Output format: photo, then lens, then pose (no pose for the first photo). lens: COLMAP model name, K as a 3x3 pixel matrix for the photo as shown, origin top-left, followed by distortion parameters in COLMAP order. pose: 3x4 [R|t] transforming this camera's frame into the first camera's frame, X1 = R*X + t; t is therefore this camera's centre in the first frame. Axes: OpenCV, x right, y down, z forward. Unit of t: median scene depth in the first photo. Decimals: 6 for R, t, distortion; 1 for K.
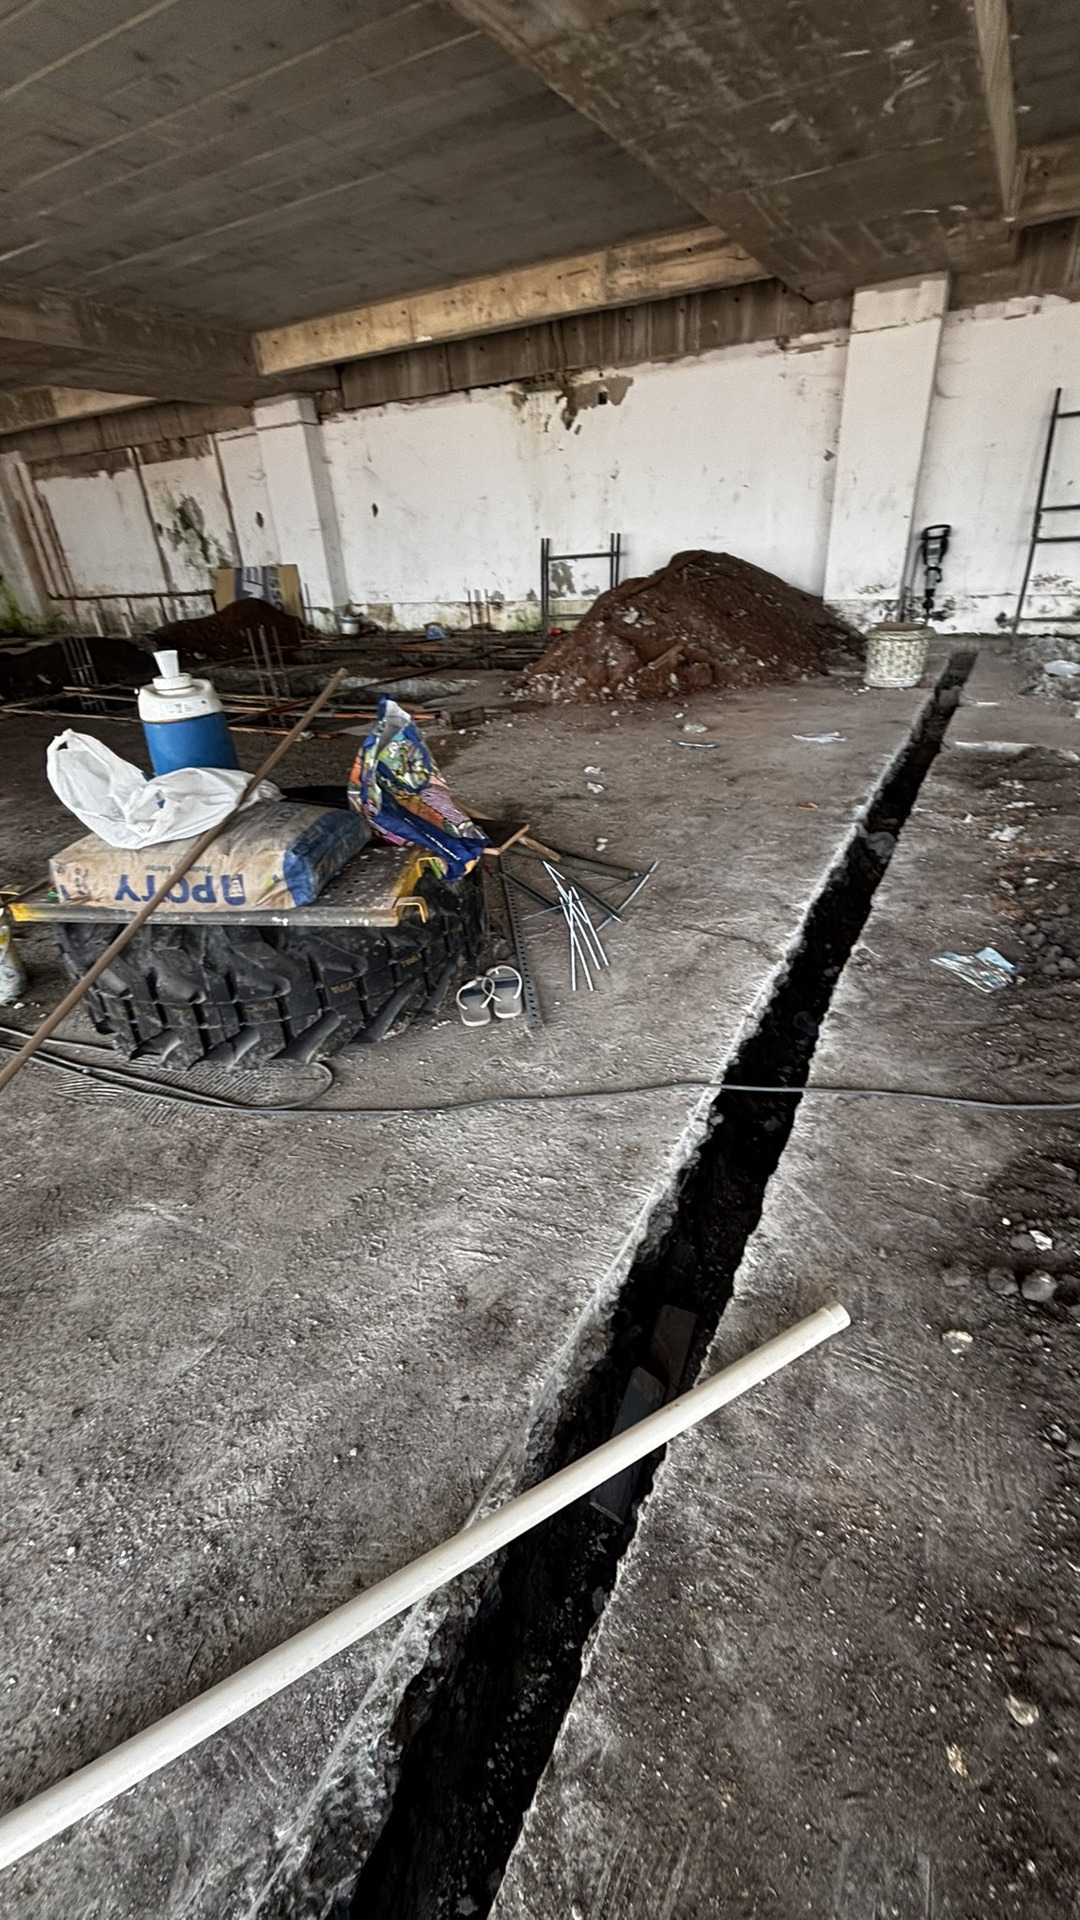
lens RADIAL K [[786.2, 0, 547.4], [0, 786.2, 956.6], [0, 0, 1]] dist [-0.001134, 0.001653]
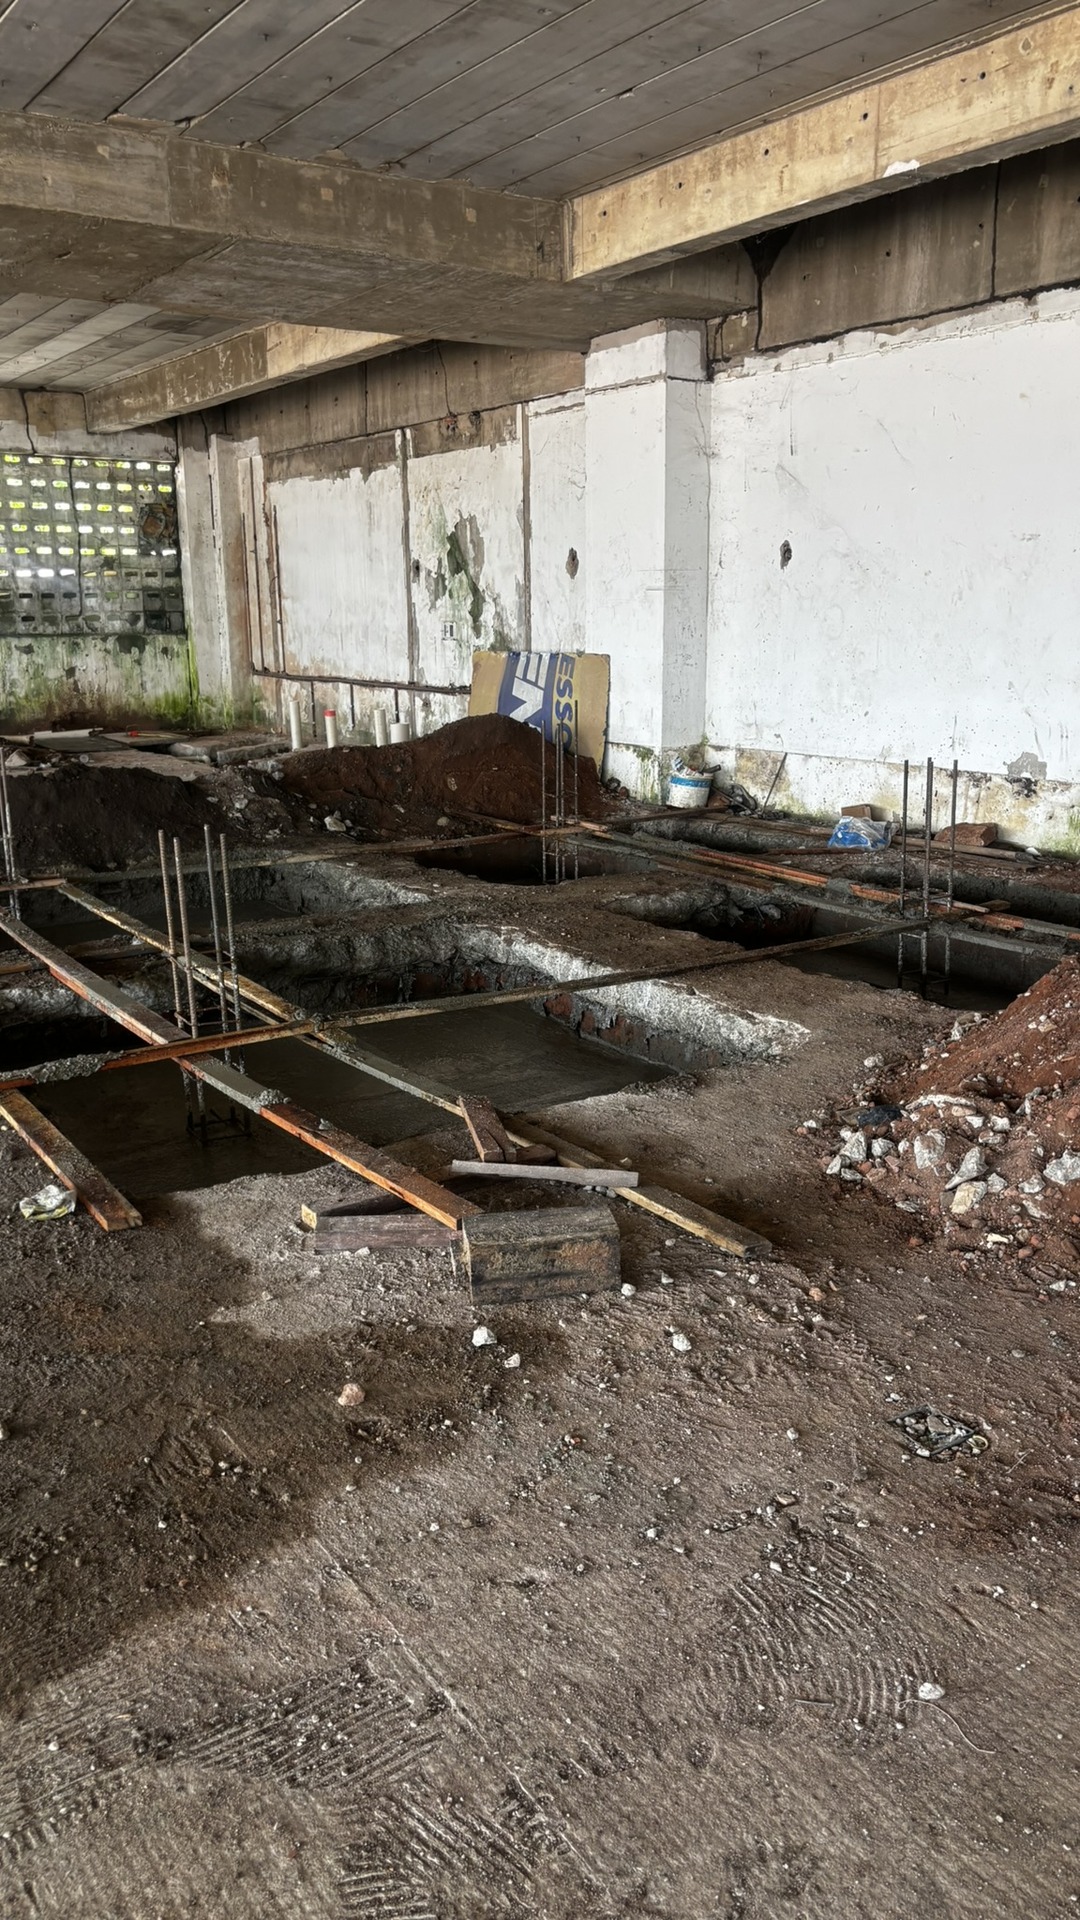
lens RADIAL K [[1477.4, 0, 552.3], [0, 1477.4, 970.3], [0, 0, 1]] dist [0.026330, -0.012297]
pose [[0.892343, 0.158175, -0.422736, 0.072008], [-0.254240, 0.950015, -0.181202, -0.233940], [0.372944, 0.269170, 0.887953, 0.399194]]
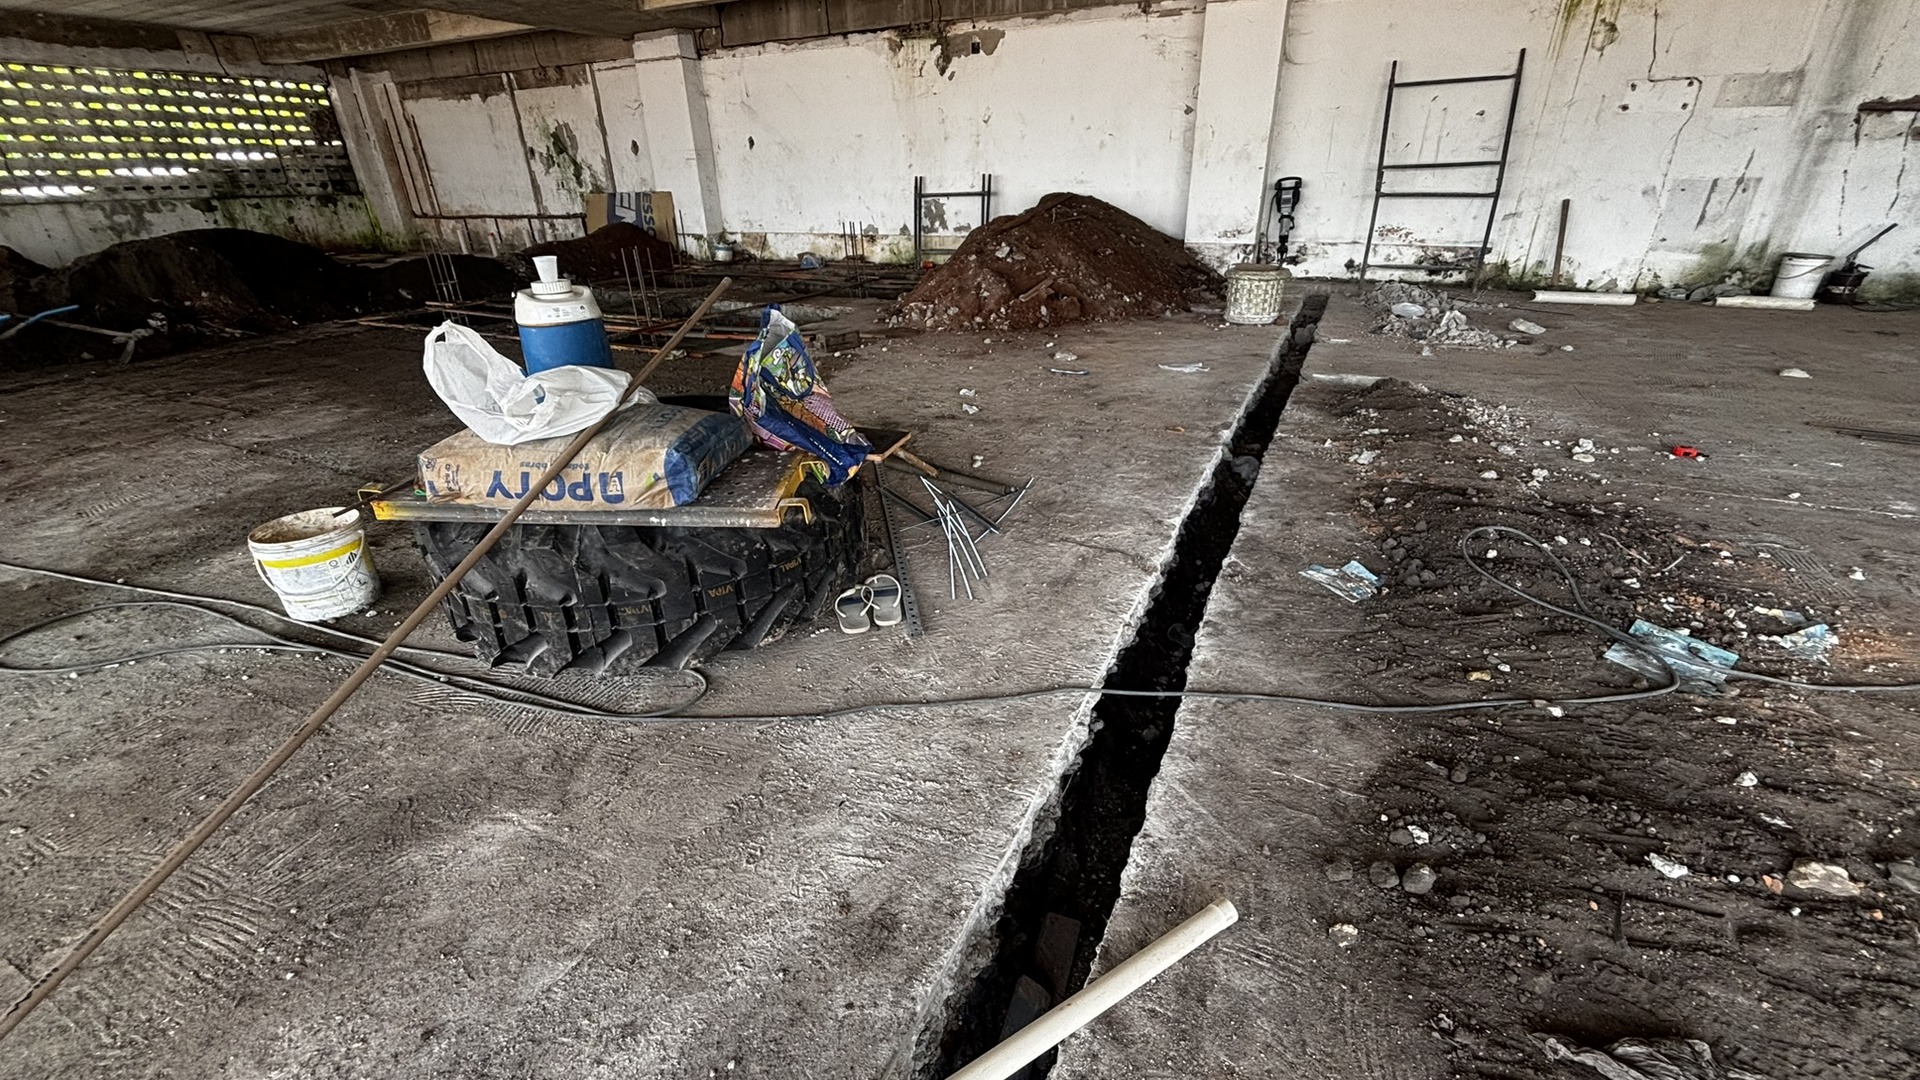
lens RADIAL K [[786.2, 0, 963.9], [0, 786.2, 537.1], [0, 0, 1]] dist [-0.001134, 0.001653]
pose [[0.997914, 0.011182, 0.063581, -0.005259], [-0.007069, 0.997889, -0.064556, 0.008331], [-0.064169, 0.063971, 0.995887, -0.000346]]
